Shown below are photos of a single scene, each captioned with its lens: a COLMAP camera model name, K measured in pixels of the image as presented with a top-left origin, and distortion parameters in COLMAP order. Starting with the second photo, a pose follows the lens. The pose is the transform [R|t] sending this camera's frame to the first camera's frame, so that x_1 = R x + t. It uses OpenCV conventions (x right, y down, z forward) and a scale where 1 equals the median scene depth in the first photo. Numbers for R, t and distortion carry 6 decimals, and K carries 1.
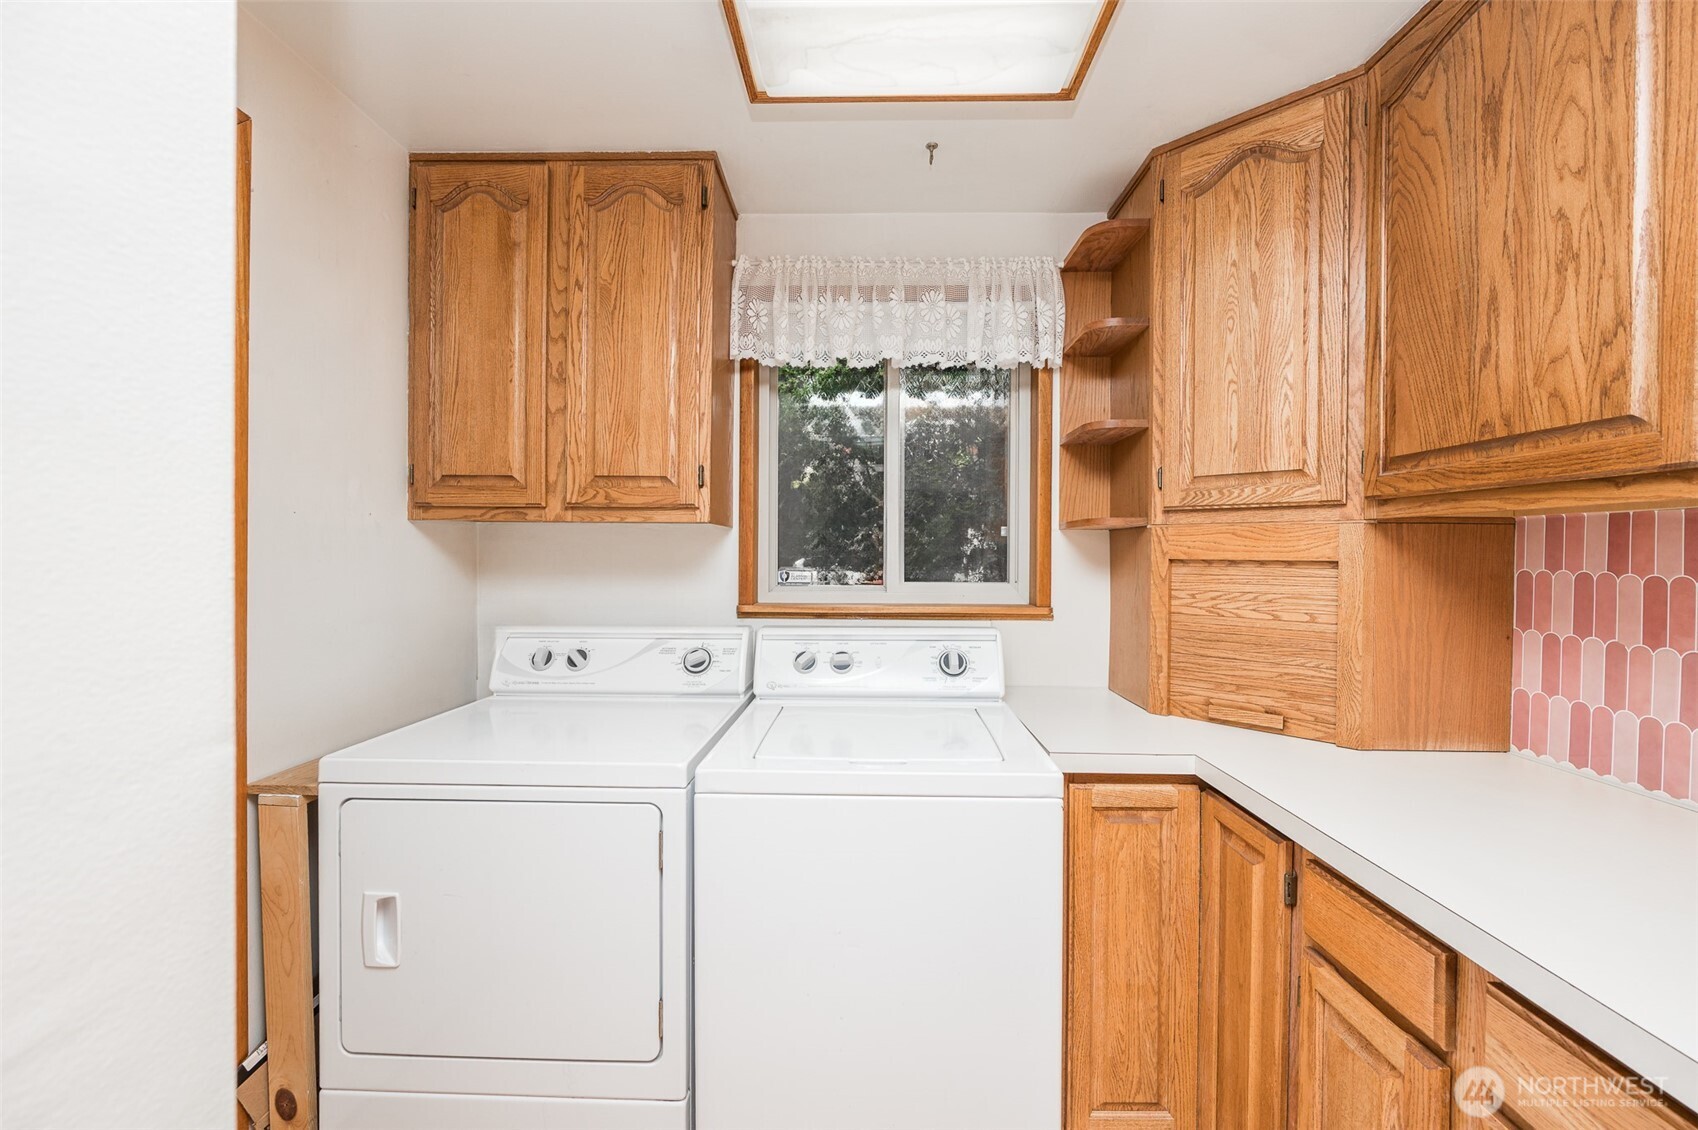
lens RADIAL K [[685.2, 0, 852.3], [0, 685.2, 563.6], [0, 0, 1]] dist [-0.005803, -0.000067]
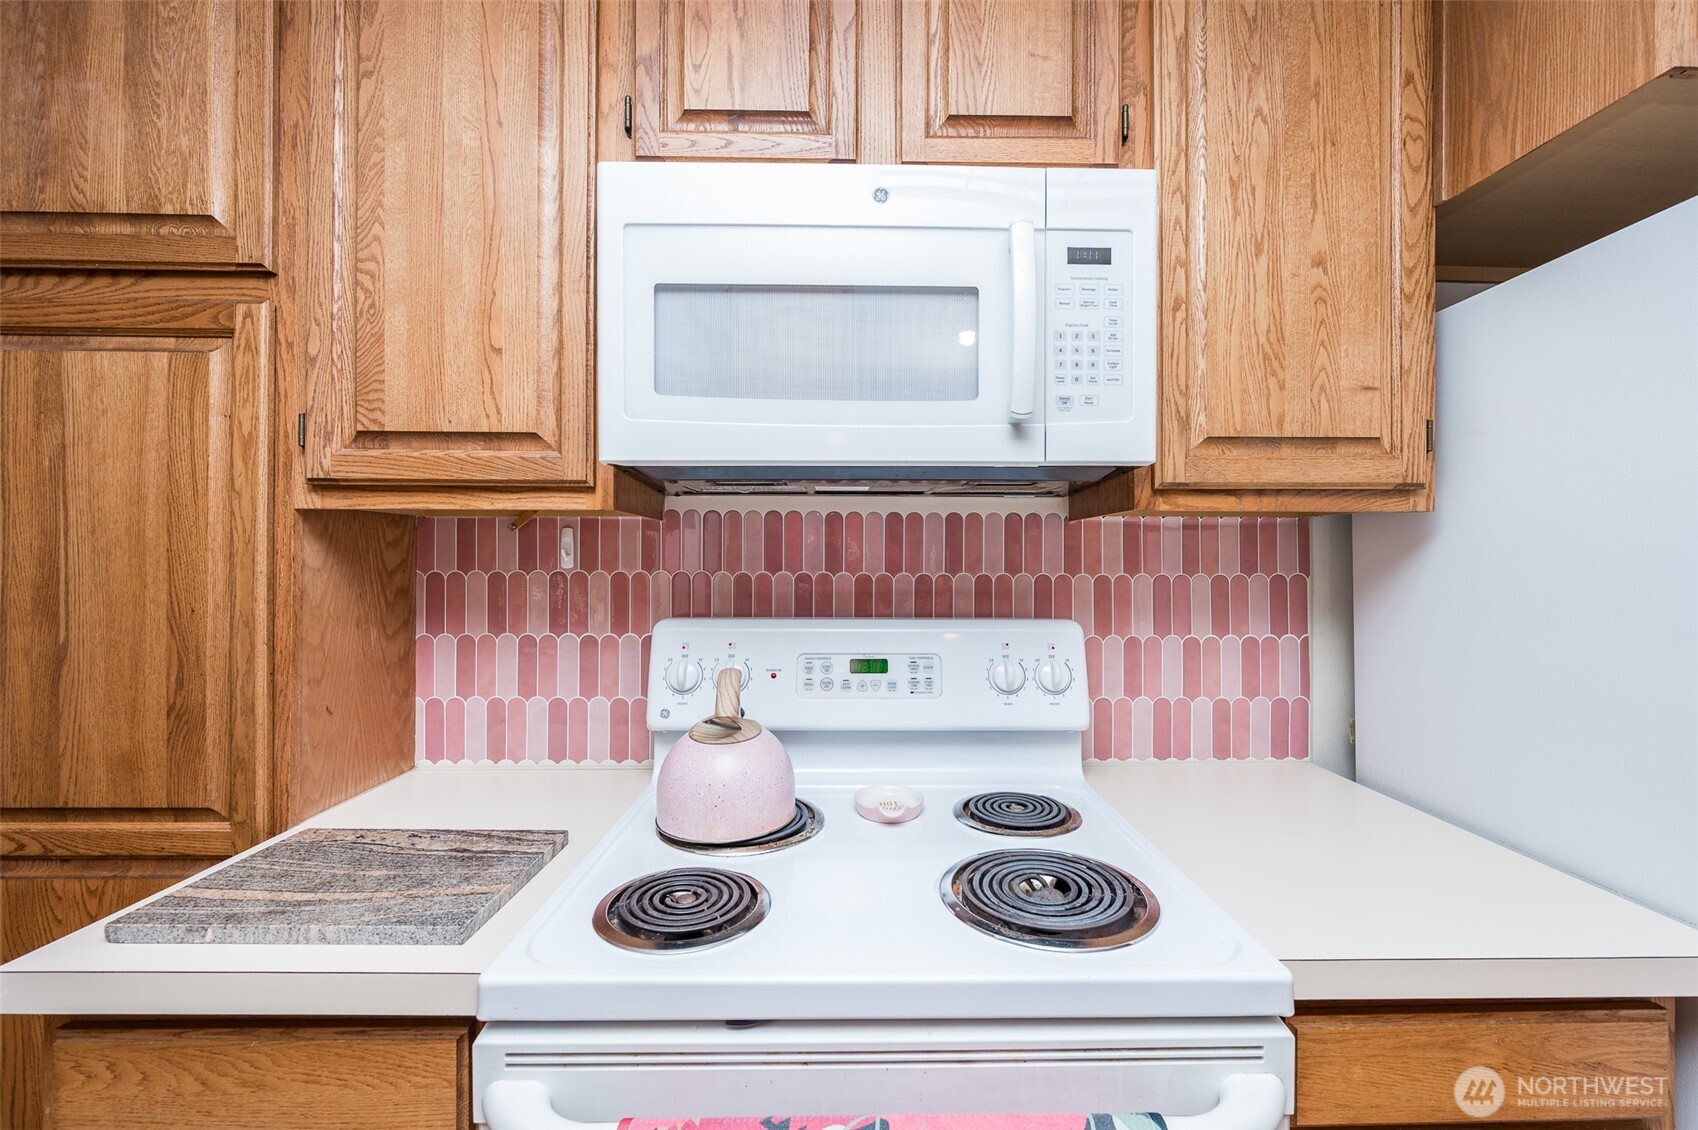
lens RADIAL K [[685.2, 0, 849.1], [0, 685.2, 554.0], [0, 0, 1]] dist [-0.005803, -0.000067]
pose [[-0.048964, -0.000375, 0.998800, 0.037485], [0.012148, 0.999926, 0.000971, -0.026800], [-0.998727, 0.012181, -0.048956, 1.610271]]
